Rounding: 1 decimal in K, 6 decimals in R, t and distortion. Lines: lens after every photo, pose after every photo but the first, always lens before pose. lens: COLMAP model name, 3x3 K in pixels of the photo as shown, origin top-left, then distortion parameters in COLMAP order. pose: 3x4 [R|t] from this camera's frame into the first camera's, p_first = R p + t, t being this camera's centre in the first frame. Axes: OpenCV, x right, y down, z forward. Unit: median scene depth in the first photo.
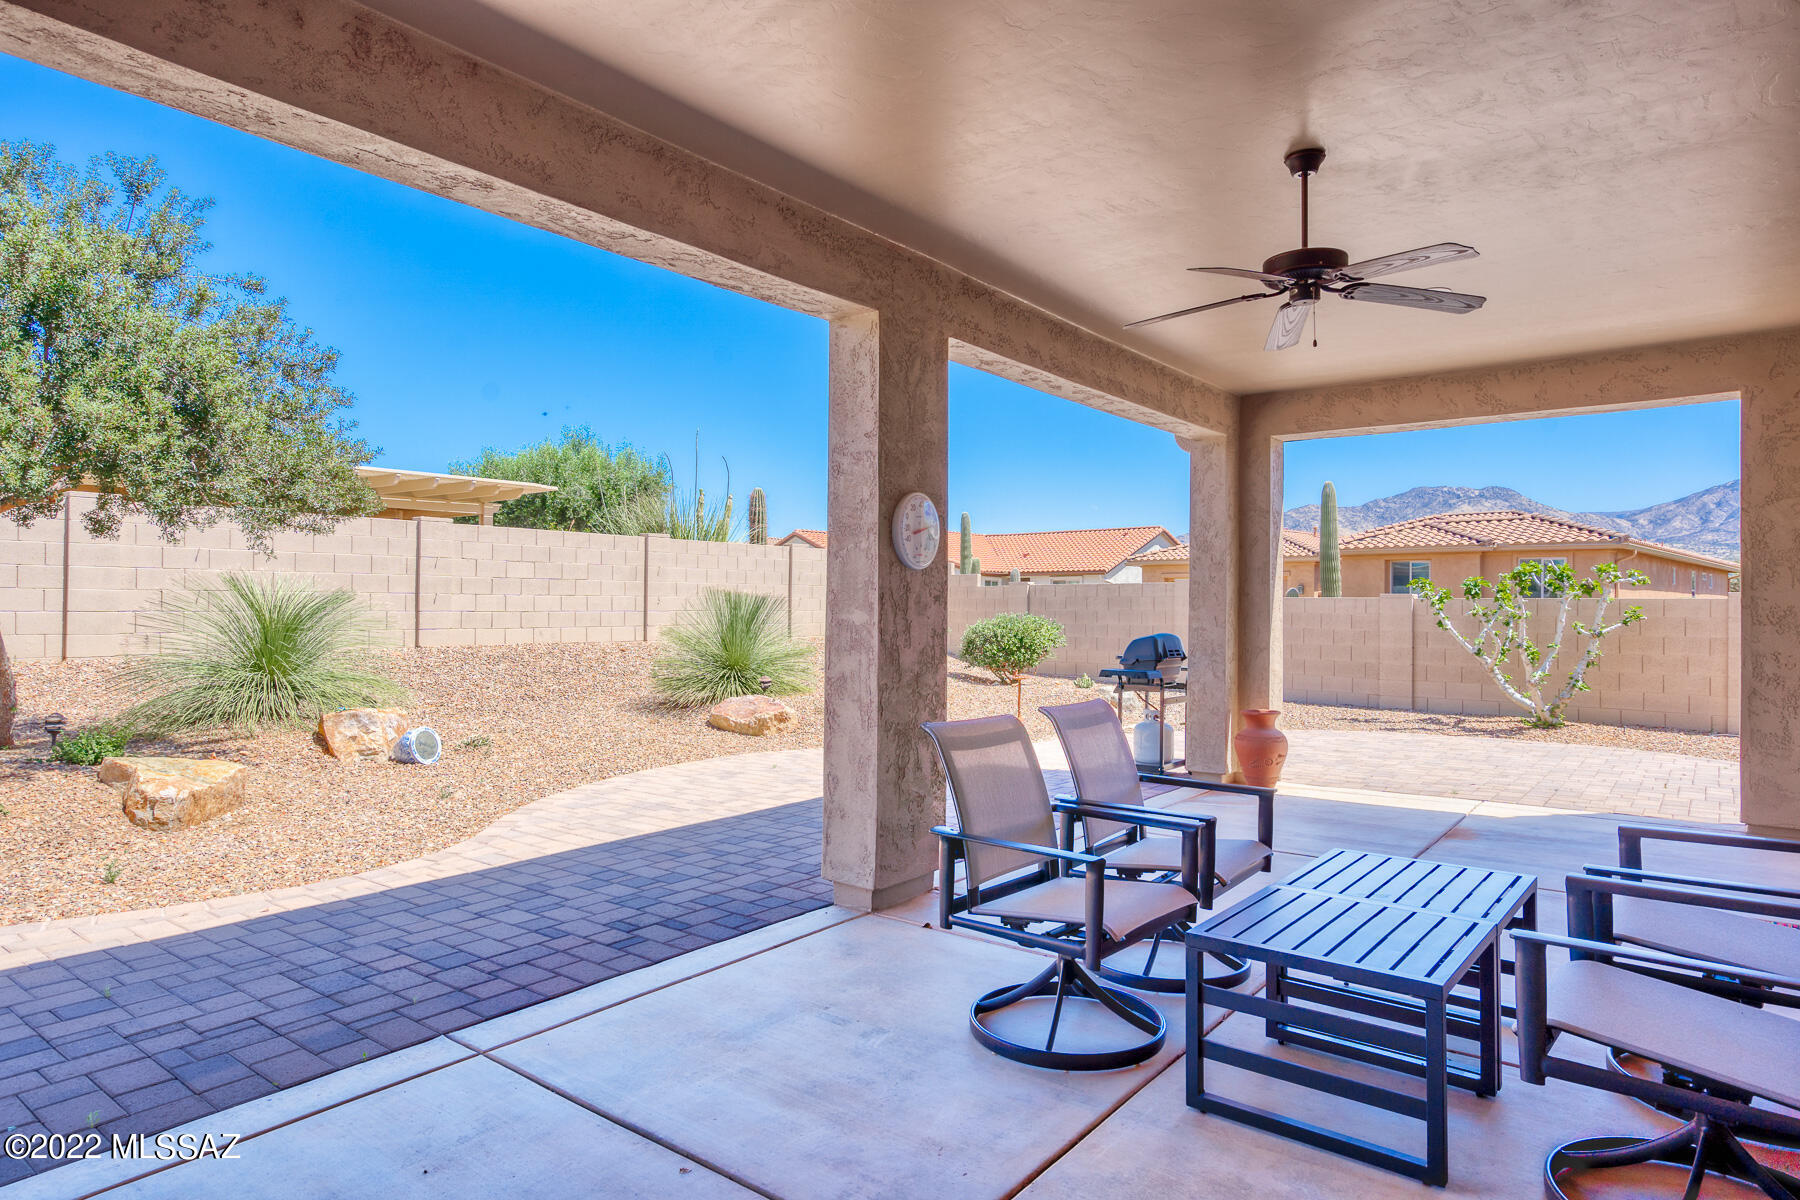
lens RADIAL K [[1055.9, 0, 906.2], [0, 1055.9, 603.4], [0, 0, 1]] dist [0.001382, -0.000831]
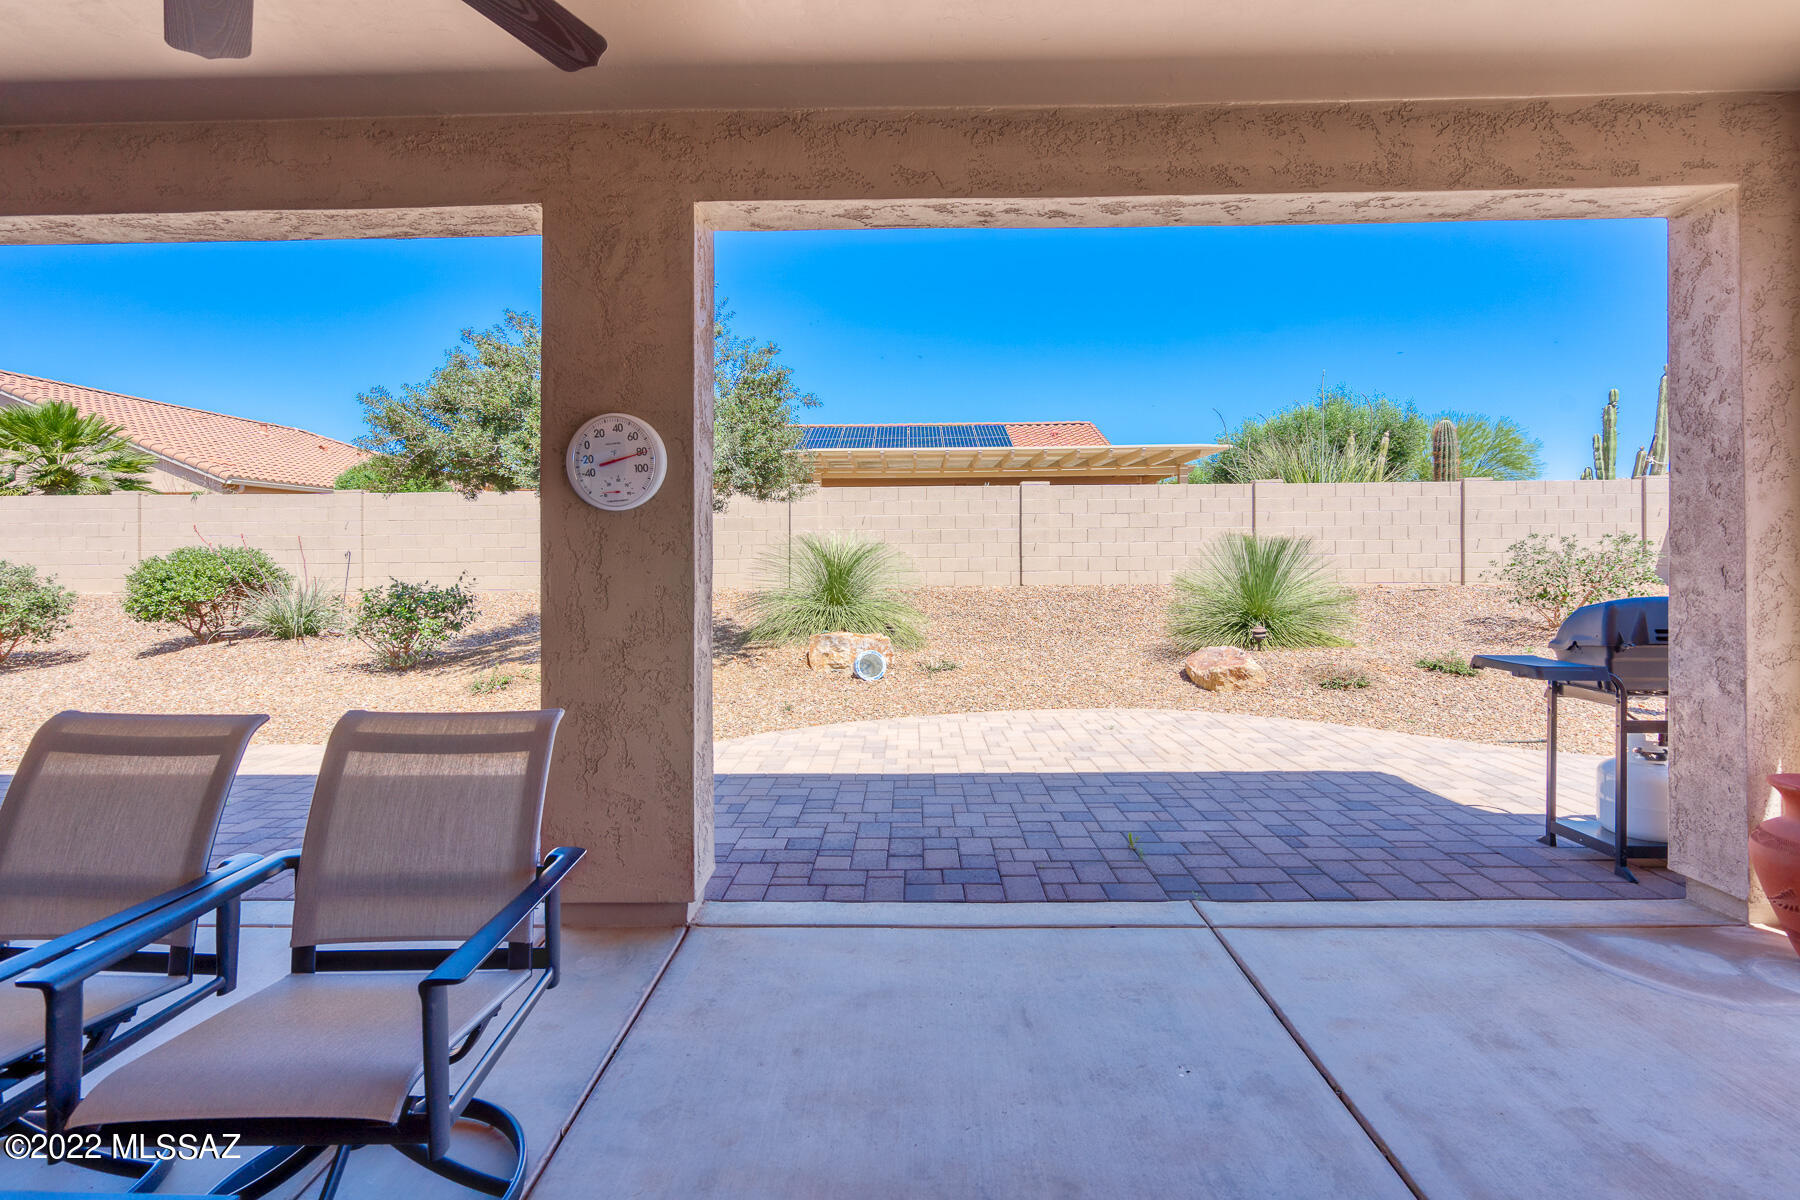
lens RADIAL K [[812.9, 0, 898.2], [0, 812.9, 539.1], [0, 0, 1]] dist [-0.003884, 0.000902]
pose [[0.593505, -0.021651, -0.804539, 0.355377], [0.013192, 0.999766, -0.017173, 0.001245], [0.804722, -0.000421, 0.593652, 0.462476]]
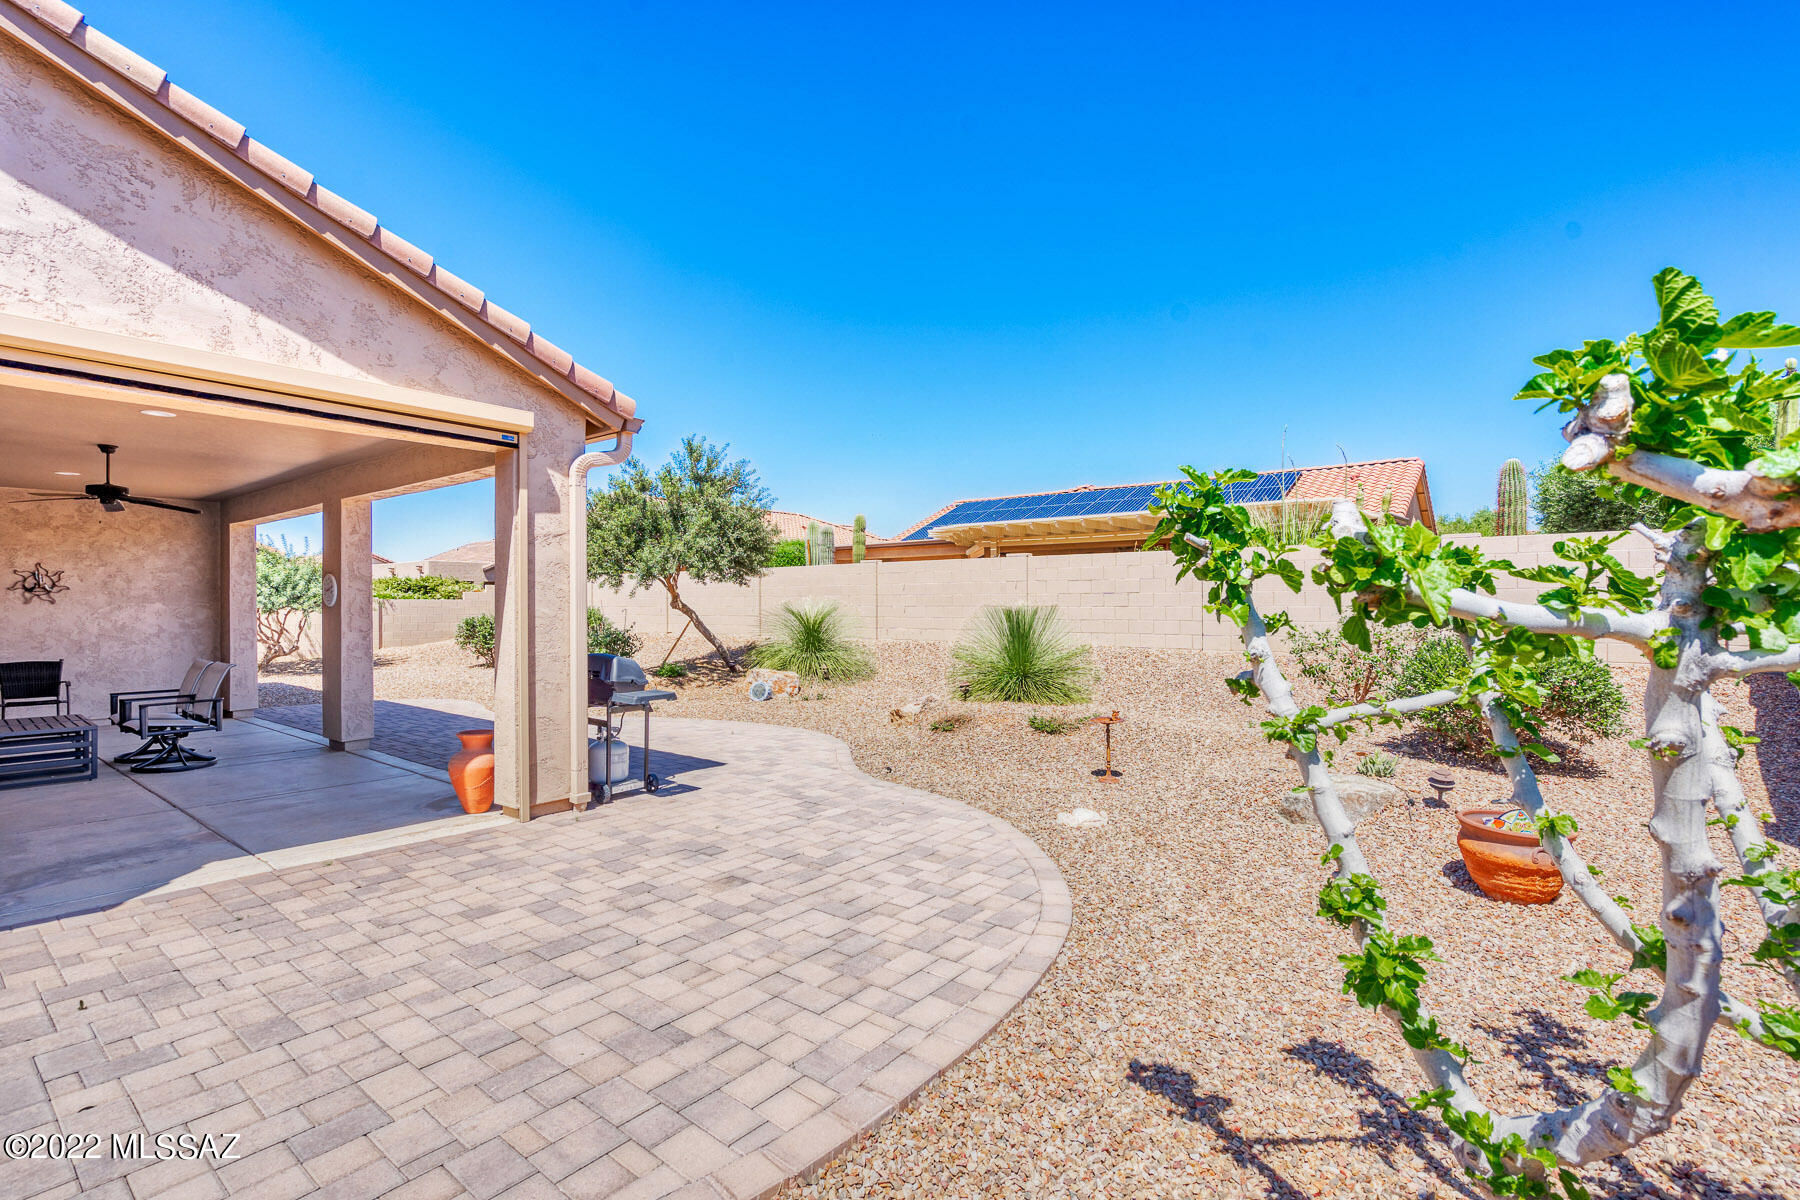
lens RADIAL K [[812.9, 0, 888.3], [0, 812.9, 594.9], [0, 0, 1]] dist [-0.003884, 0.000902]
pose [[-0.011907, -0.015422, -0.999810, 1.035443], [0.005301, 0.999866, -0.015486, -0.013675], [0.999915, -0.005484, -0.011824, 1.307024]]
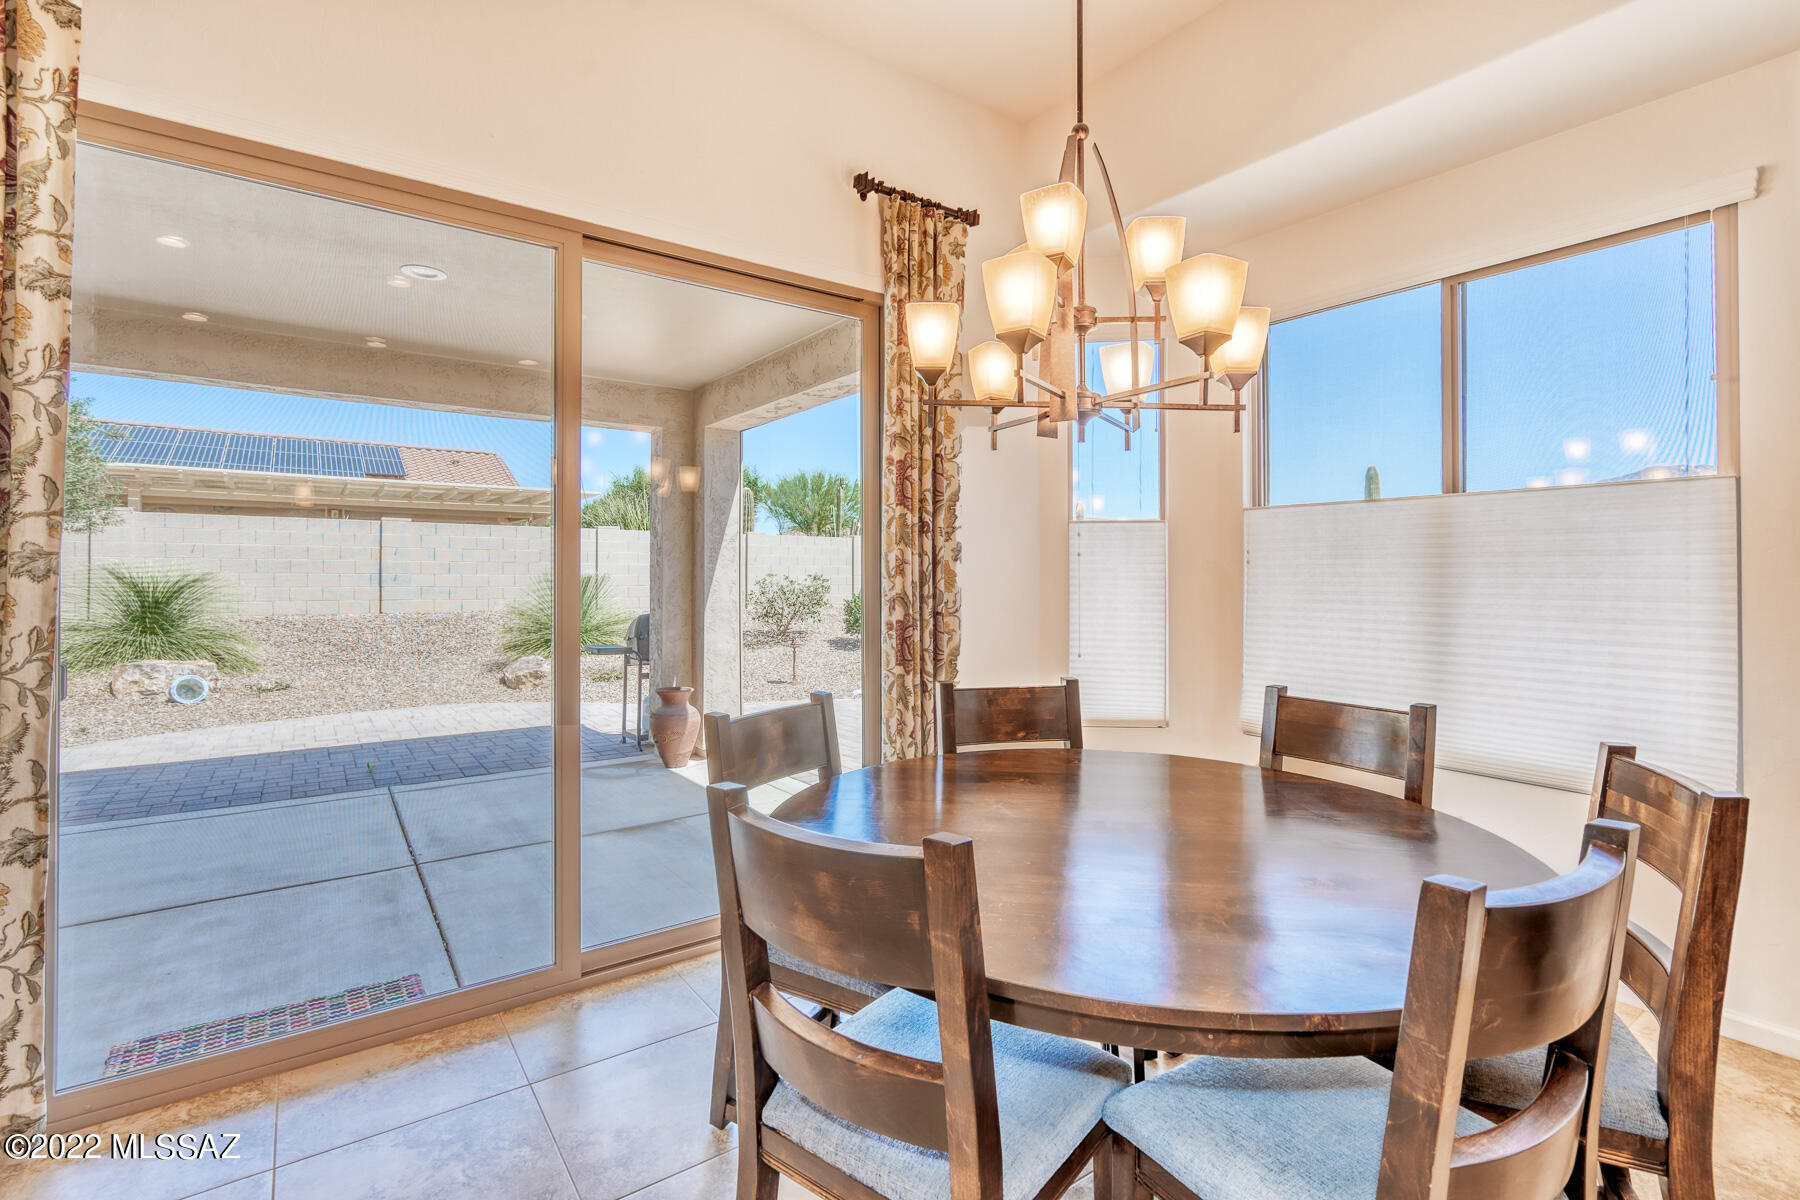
lens RADIAL K [[812.9, 0, 863.8], [0, 812.9, 574.1], [0, 0, 1]] dist [-0.003884, 0.000902]
pose [[0.952524, -0.002095, -0.304456, 0.699169], [0.001297, 0.999995, -0.002826, -0.008281], [0.304461, 0.002298, 0.952522, 0.281603]]
